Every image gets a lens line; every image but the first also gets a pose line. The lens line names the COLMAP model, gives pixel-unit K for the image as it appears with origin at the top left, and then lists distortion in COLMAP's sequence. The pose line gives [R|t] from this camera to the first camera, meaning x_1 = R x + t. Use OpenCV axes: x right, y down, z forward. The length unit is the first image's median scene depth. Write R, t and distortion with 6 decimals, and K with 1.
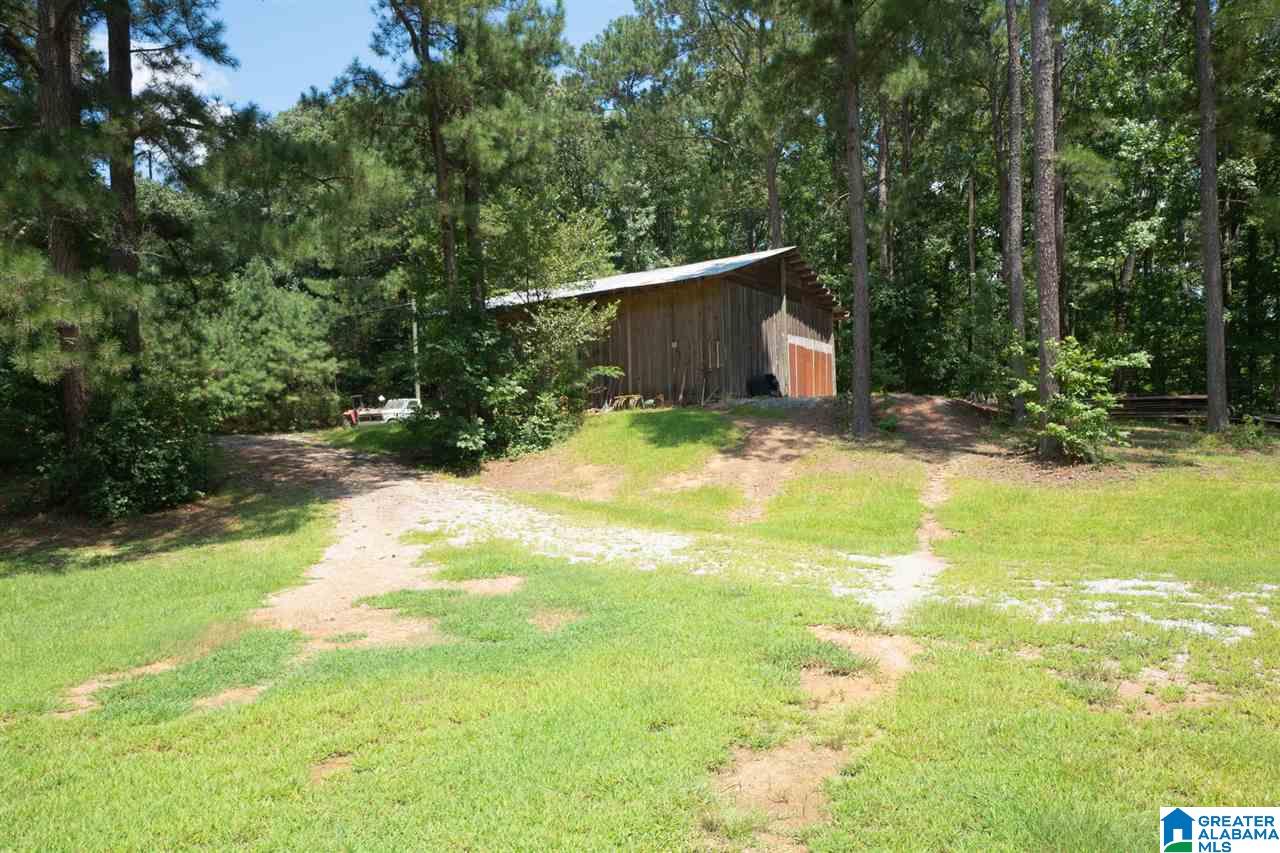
lens RADIAL K [[978.5, 0, 640.0], [0, 978.5, 426.5], [0, 0, 1]] dist [0.035374, -0.000056]
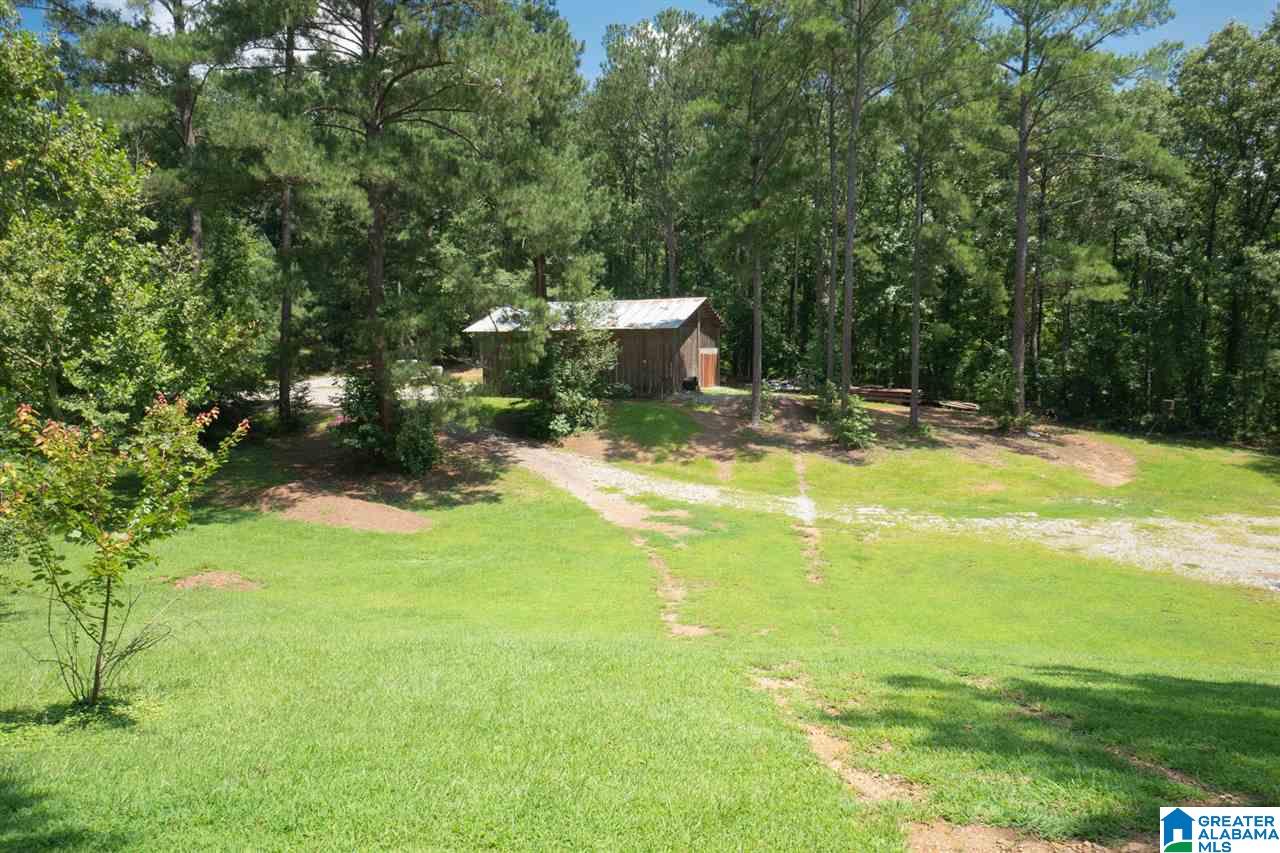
lens RADIAL K [[993.6, 0, 640.0], [0, 993.6, 426.5], [0, 0, 1]] dist [0.000499, 0.000193]
pose [[0.976968, 0.000018, 0.213384, -0.782982], [-0.026036, 0.992539, 0.119118, -0.398594], [-0.211790, -0.121931, 0.969679, -1.646389]]
